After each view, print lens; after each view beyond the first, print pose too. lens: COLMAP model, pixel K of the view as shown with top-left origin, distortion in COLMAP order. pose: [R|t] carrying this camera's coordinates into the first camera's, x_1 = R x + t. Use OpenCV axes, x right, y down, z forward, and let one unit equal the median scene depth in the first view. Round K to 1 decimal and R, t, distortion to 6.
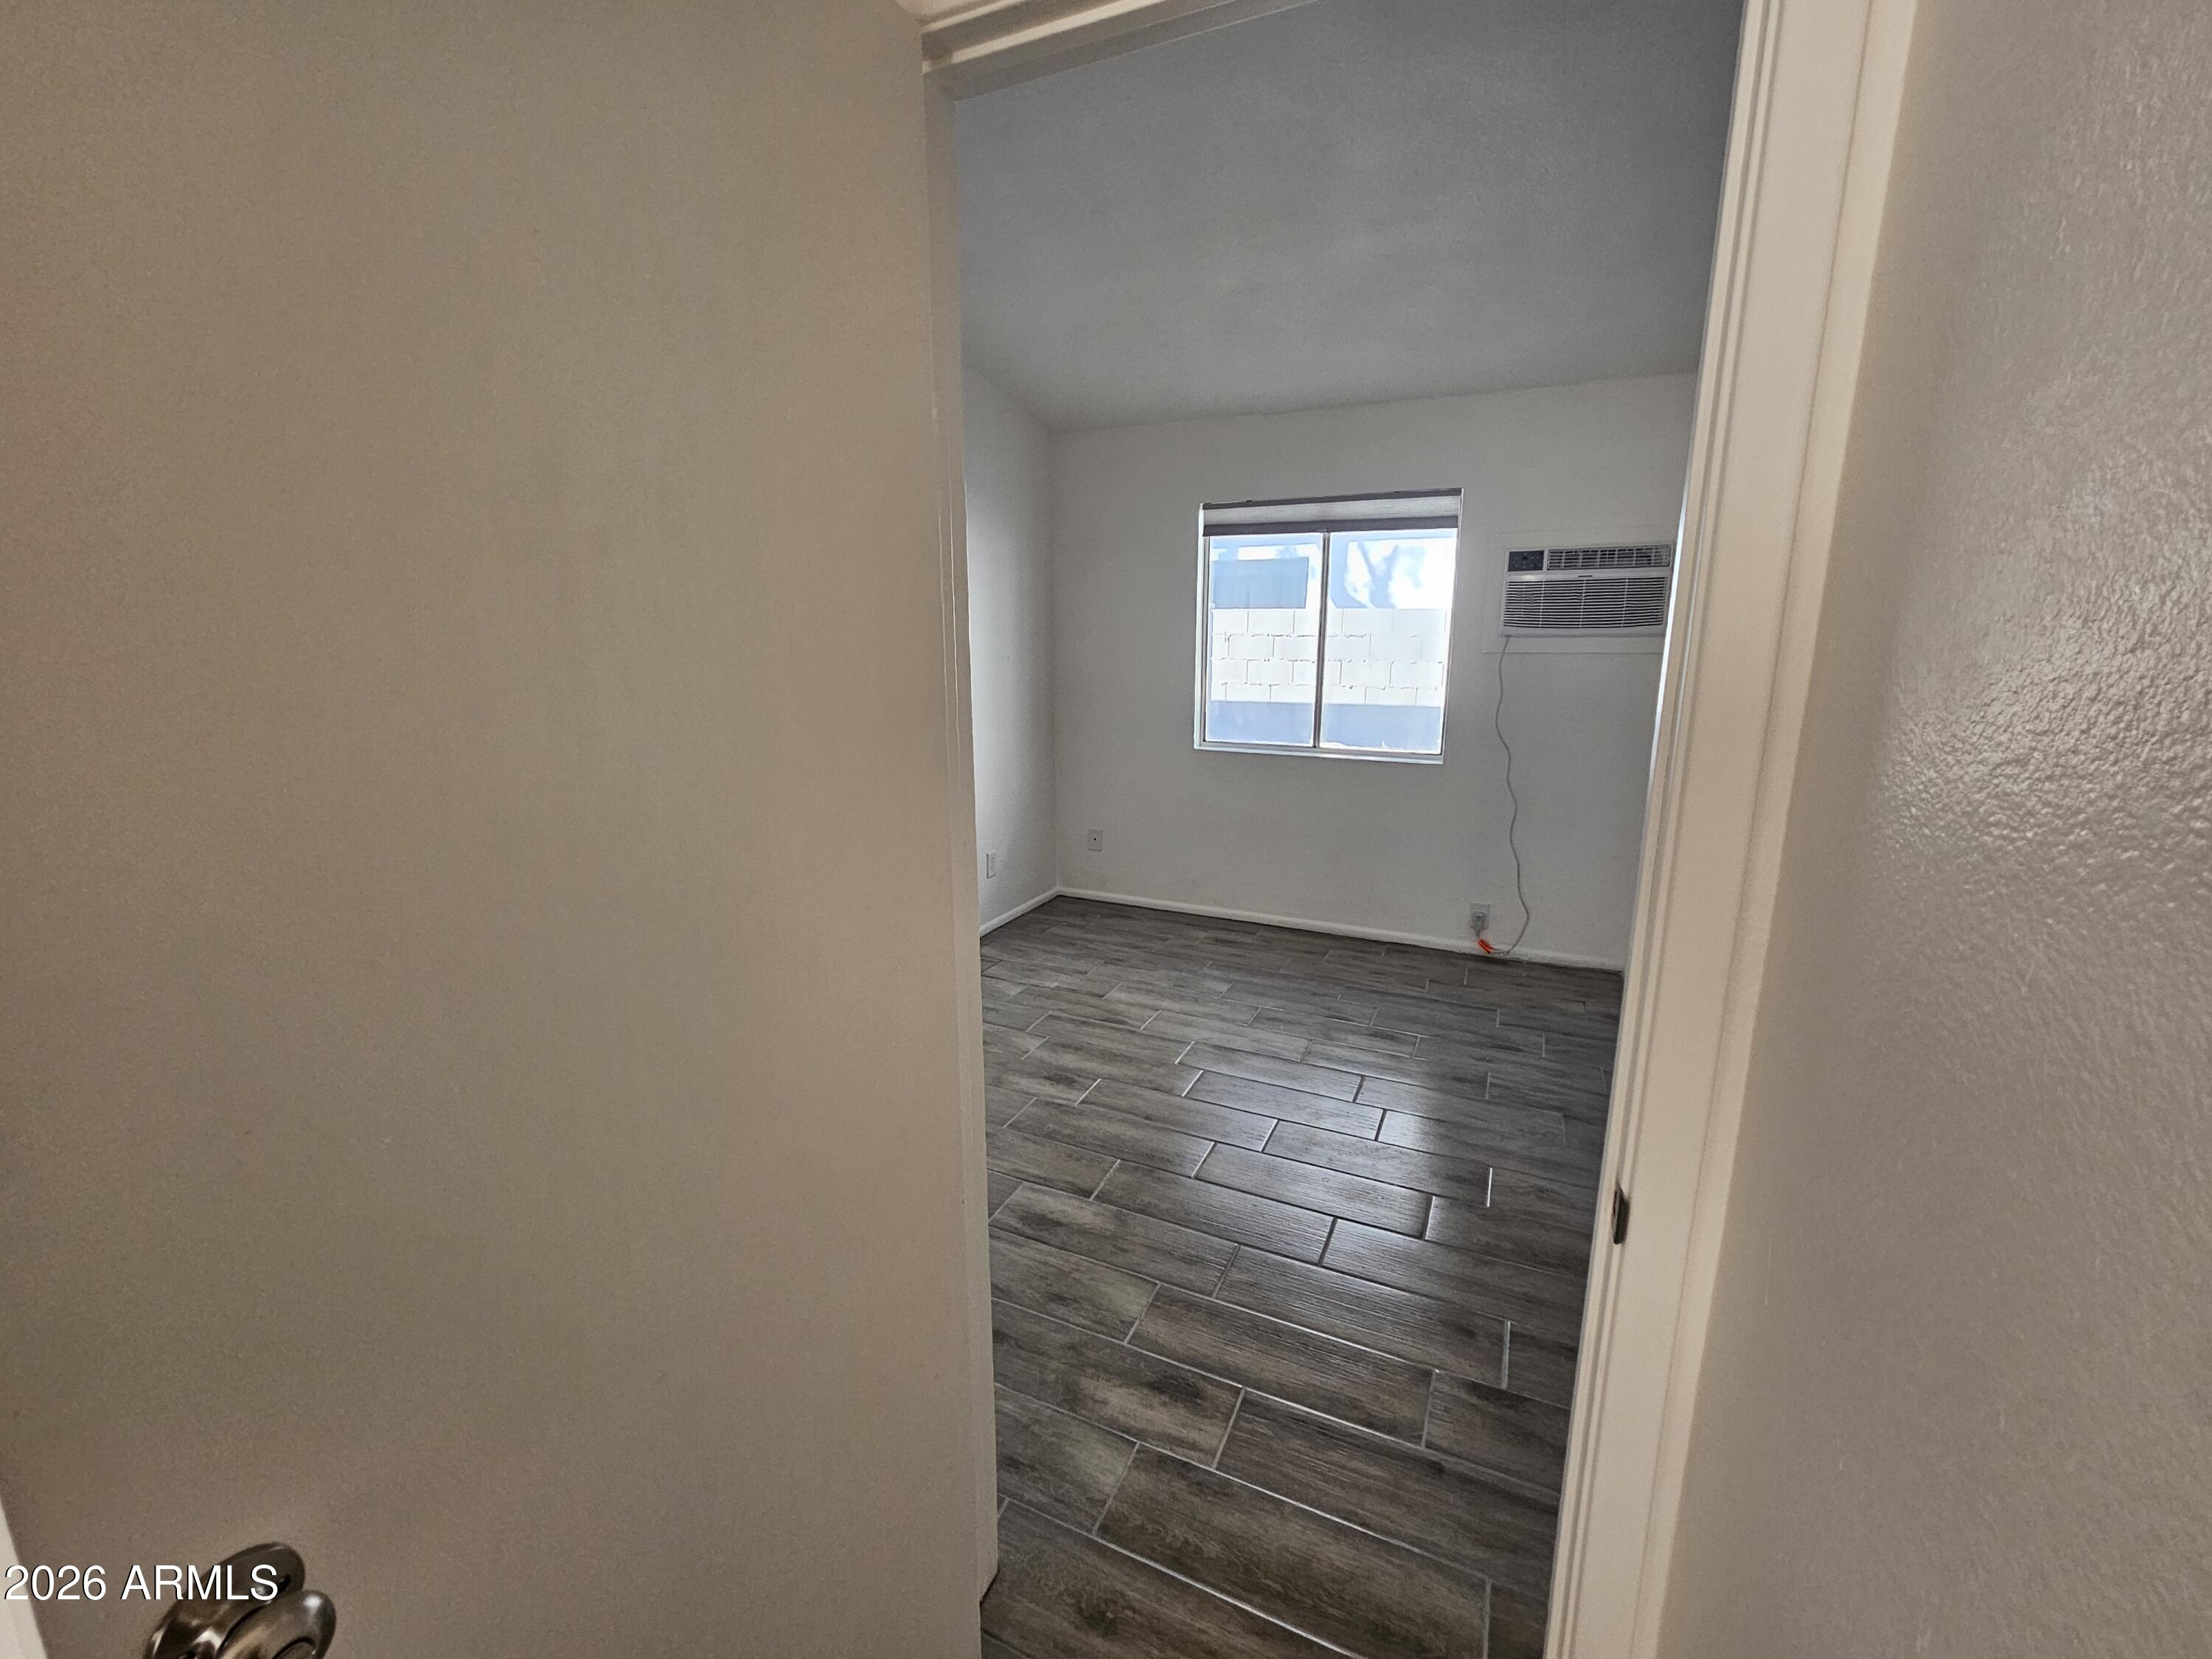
lens RADIAL K [[913.0, 0, 1115.3], [0, 913.0, 814.7], [0, 0, 1]] dist [-0.002193, 0.001491]
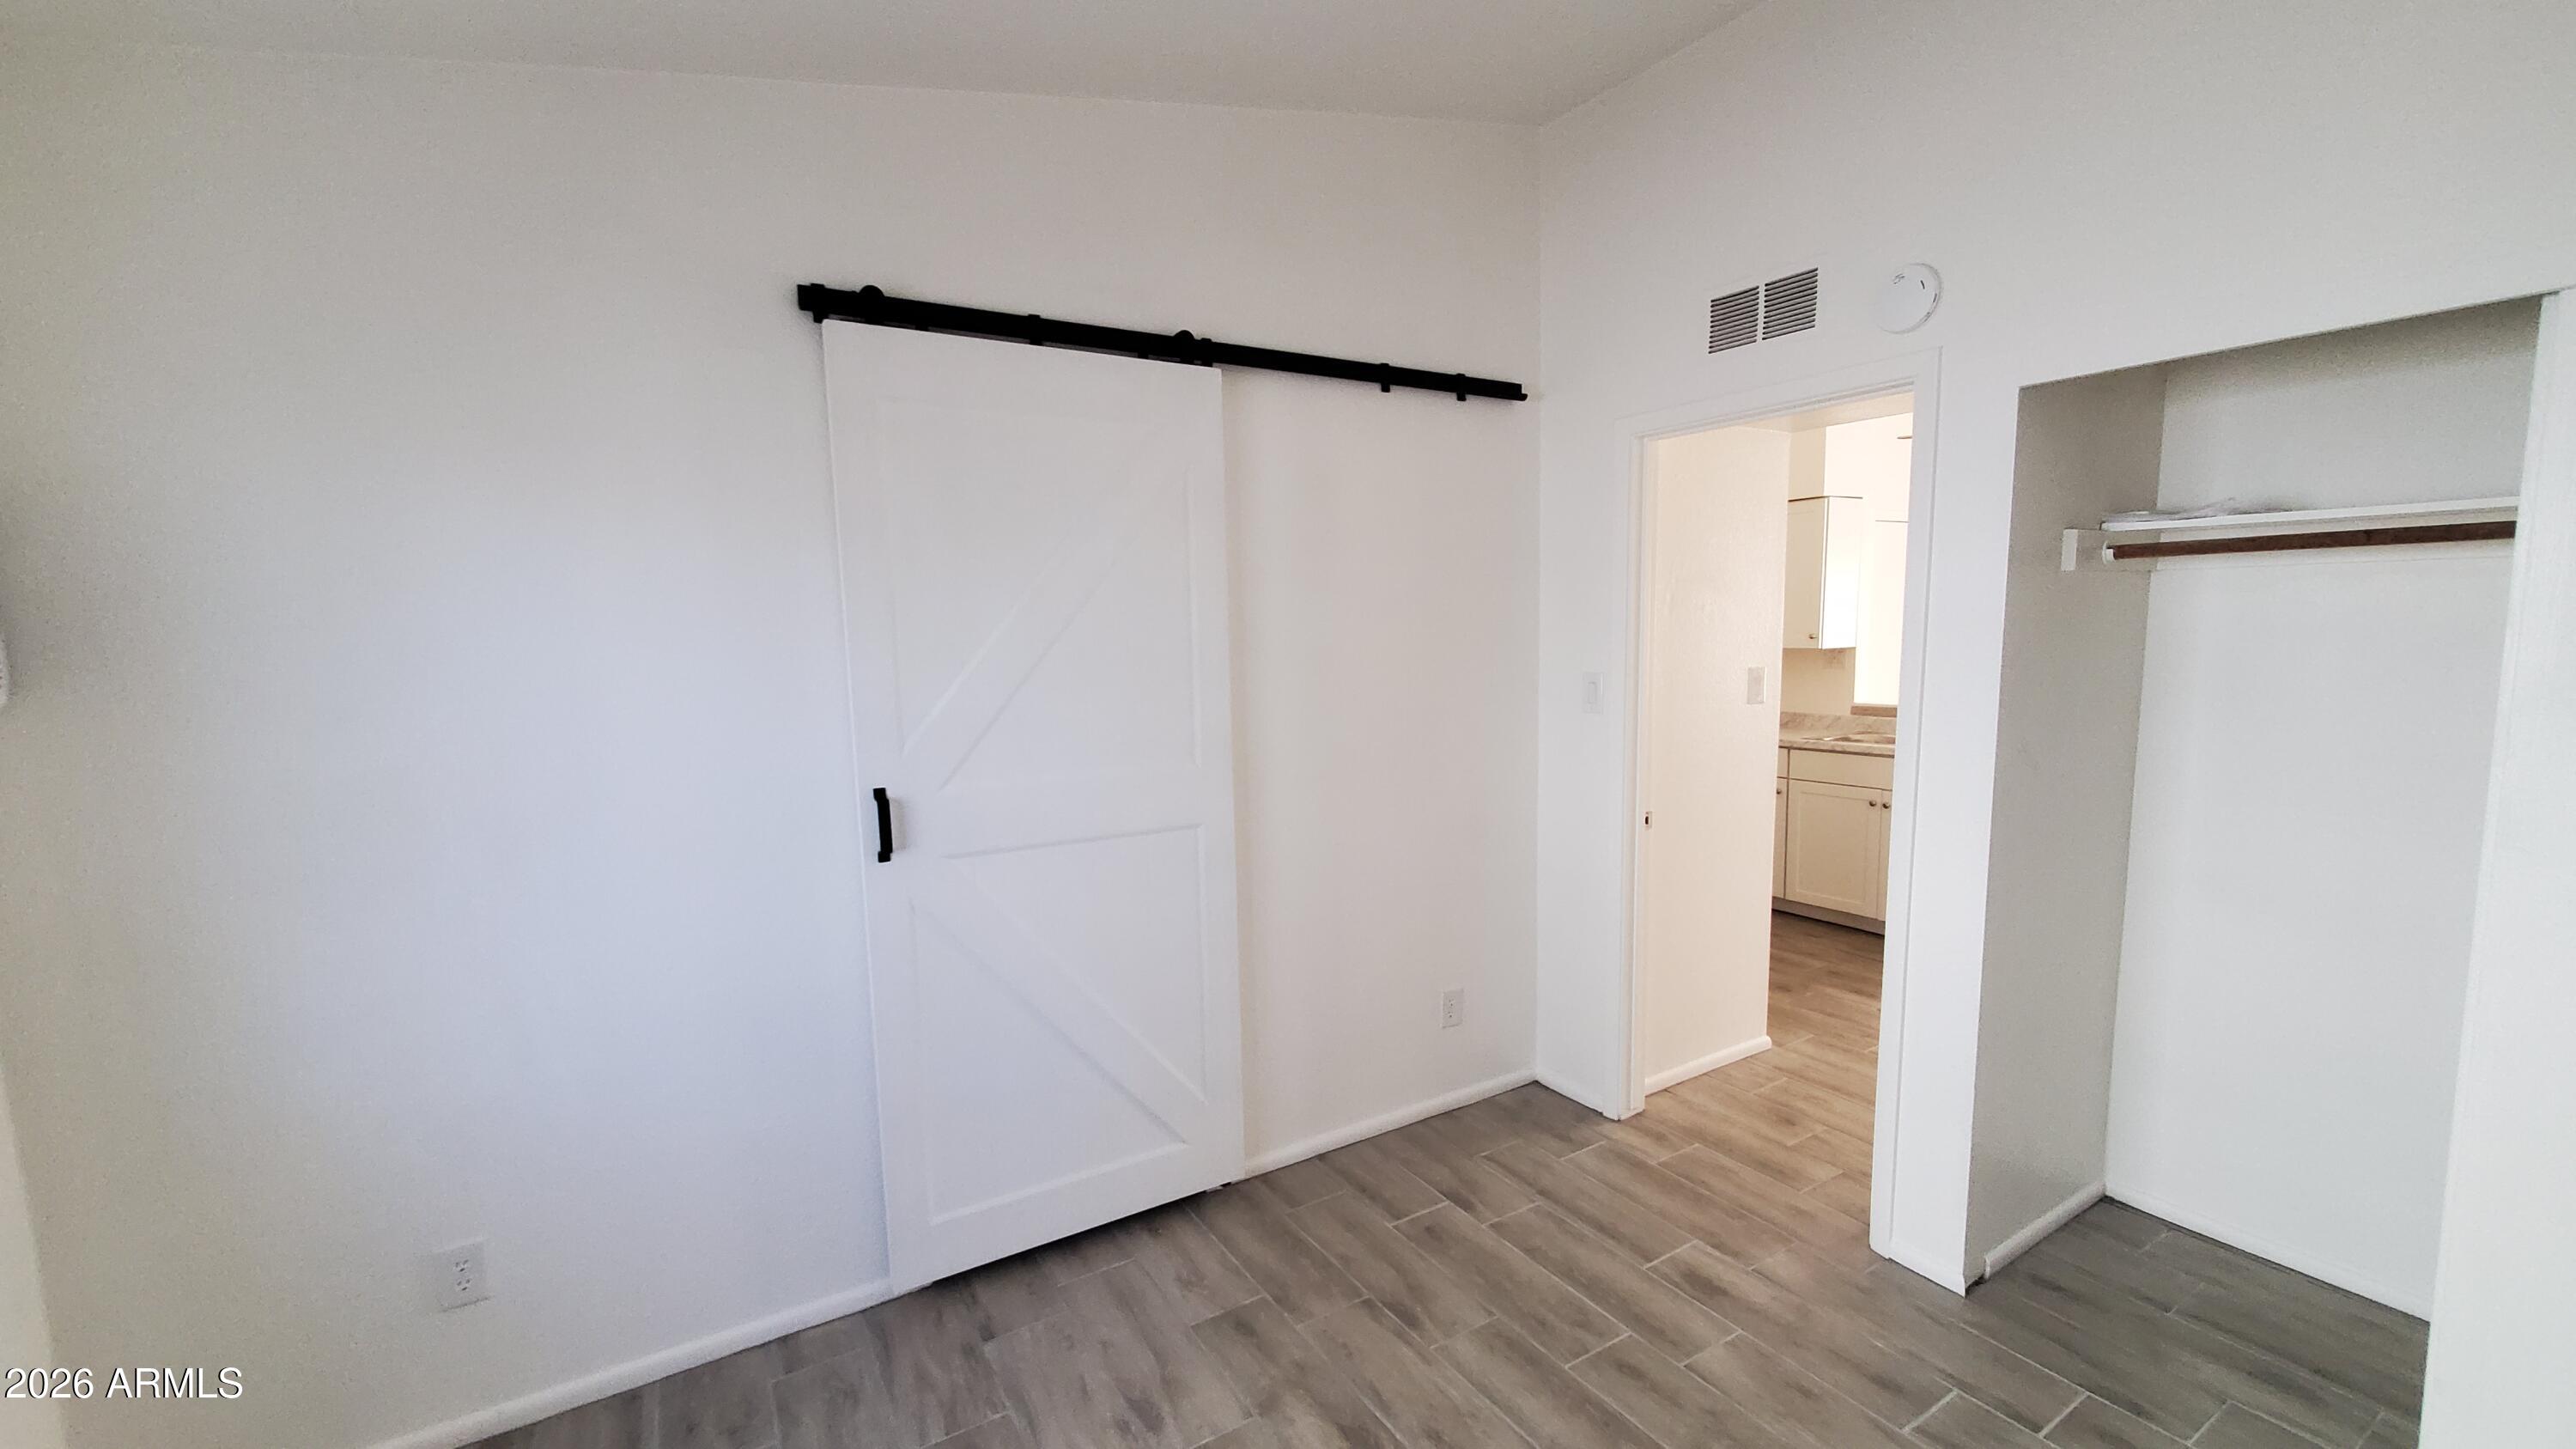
lens RADIAL K [[1025.6, 0, 1273.3], [0, 1025.6, 748.4], [0, 0, 1]] dist [0.000563, -0.002276]
pose [[-0.823994, -0.050938, 0.564304, -0.083391], [0.132923, 0.950778, 0.279916, -0.211817], [-0.550786, 0.305659, -0.776664, 0.949396]]
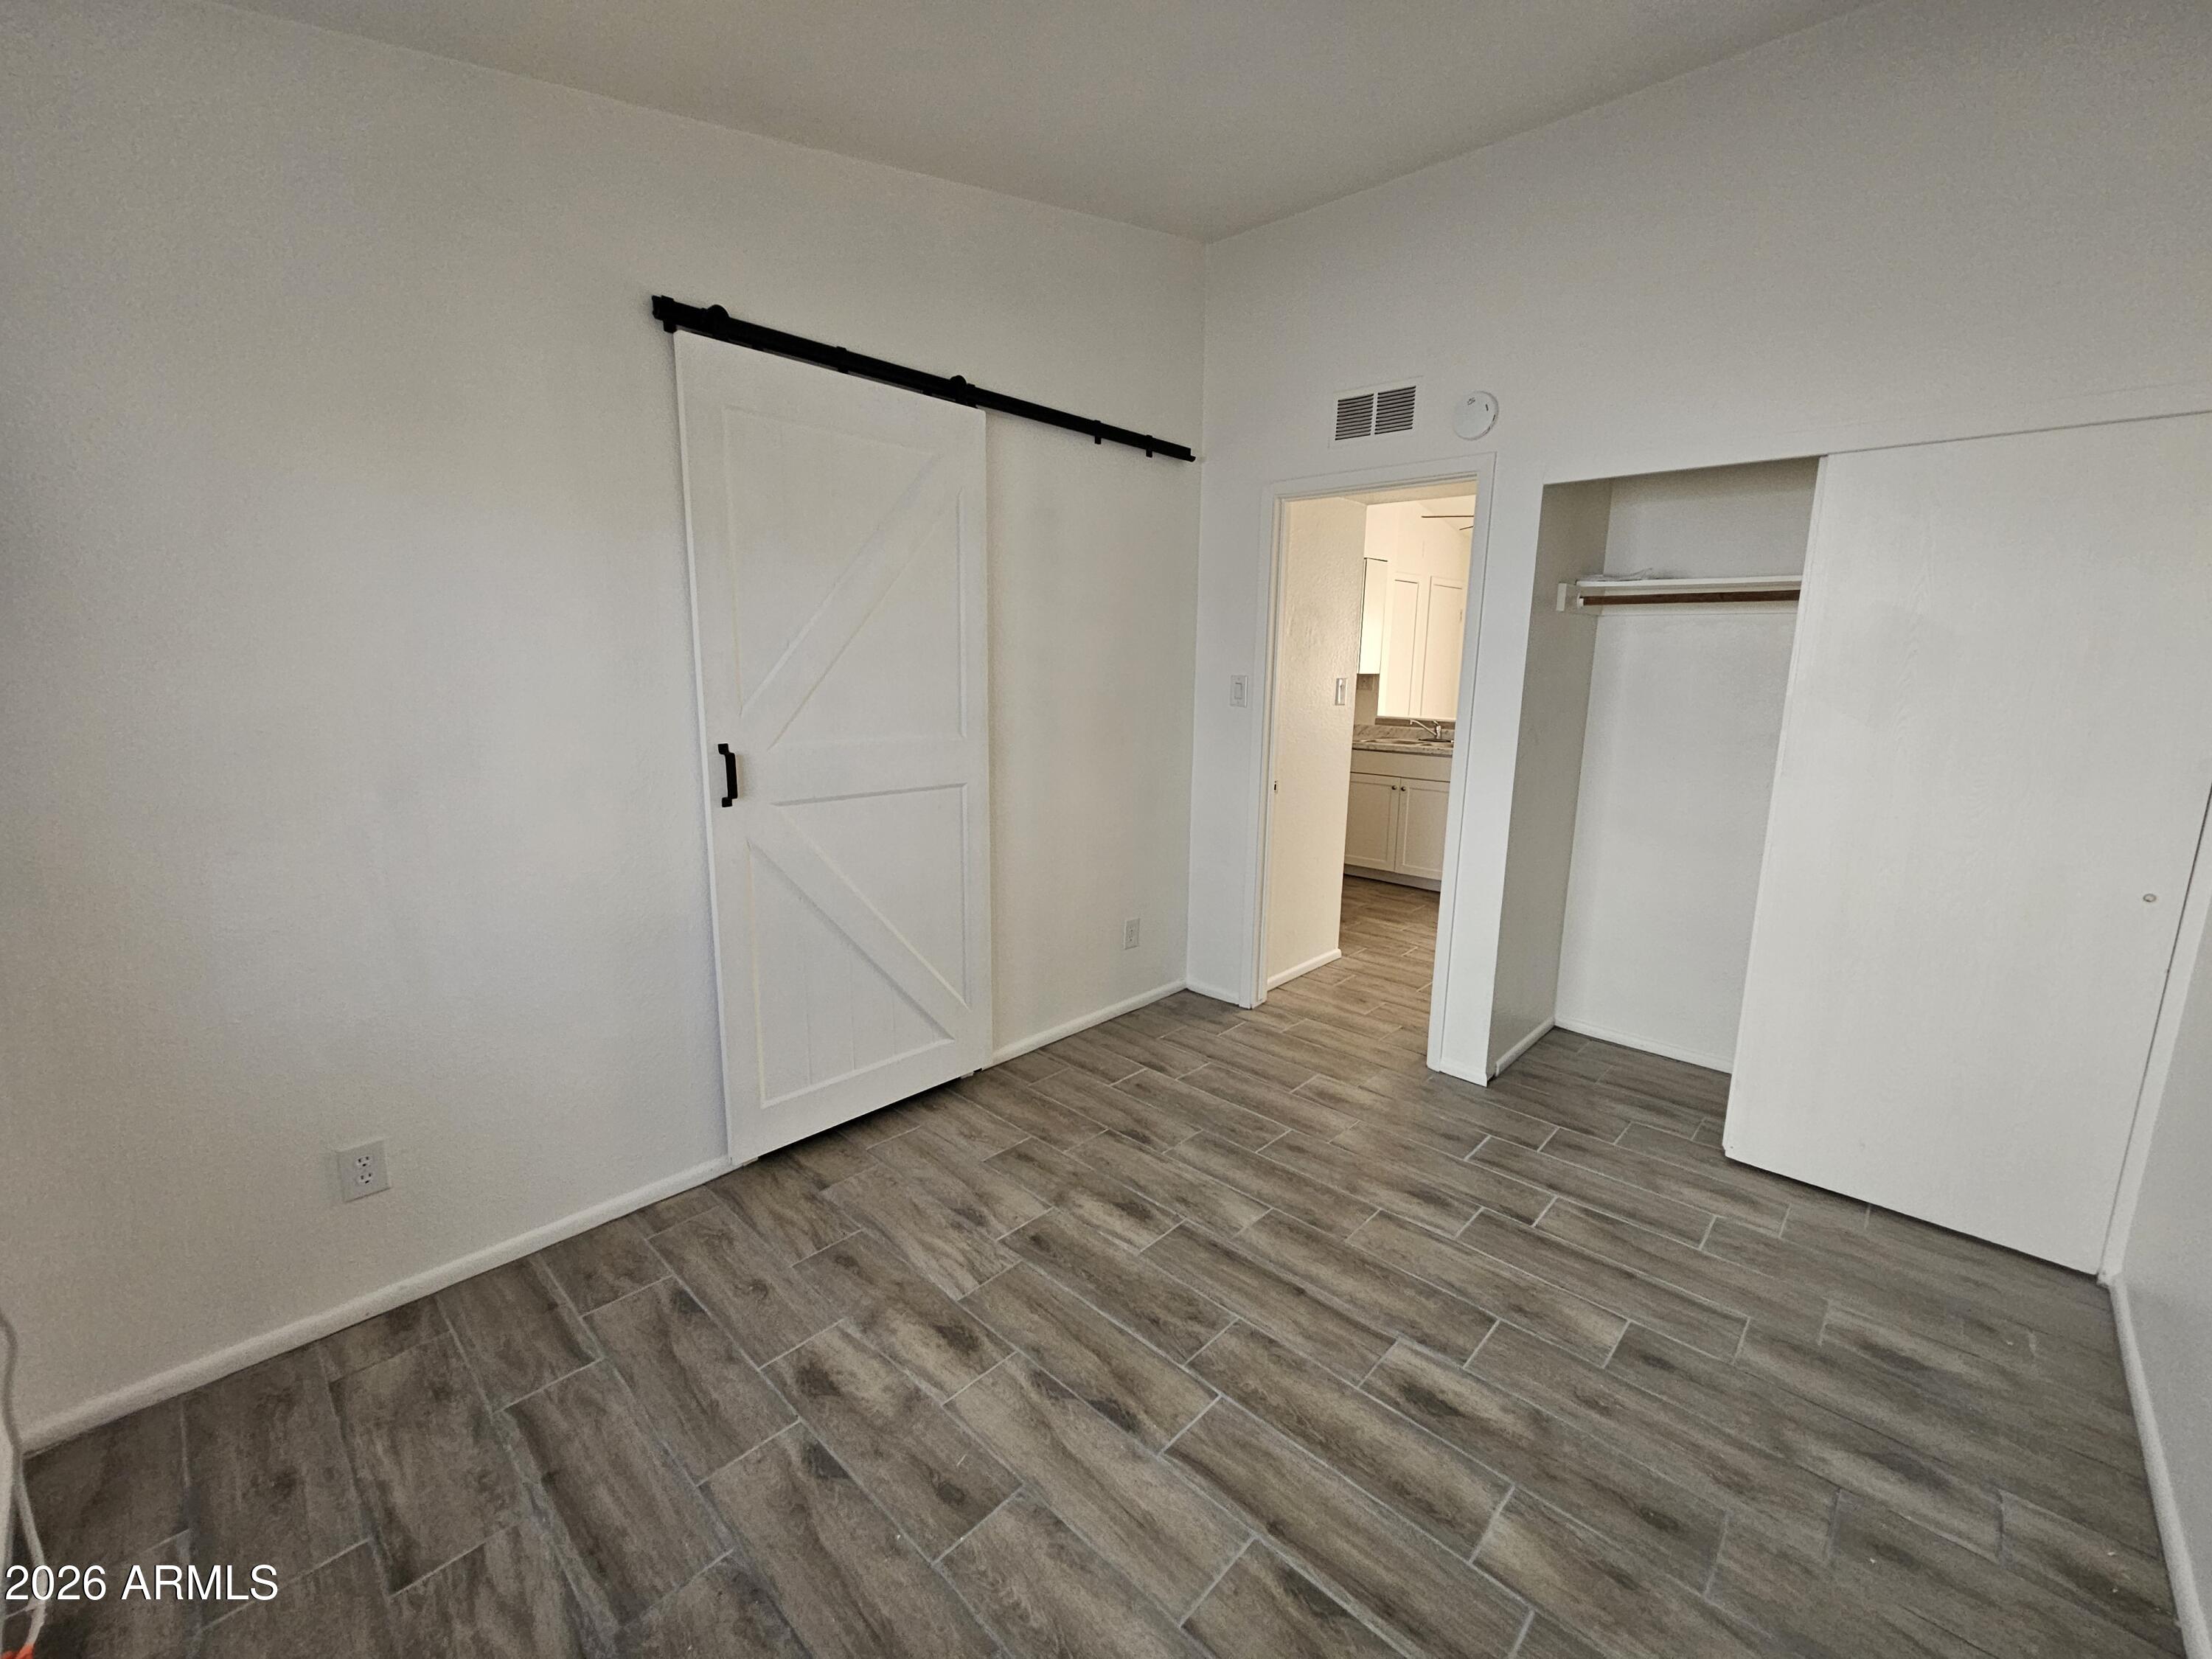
lens RADIAL K [[913.0, 0, 1110.0], [0, 913.0, 823.3], [0, 0, 1]] dist [-0.002193, 0.001491]
pose [[-0.947563, -0.074527, 0.310757, -0.015107], [0.045574, 0.930972, 0.362234, -0.217107], [-0.316302, 0.357402, -0.878759, 1.094161]]
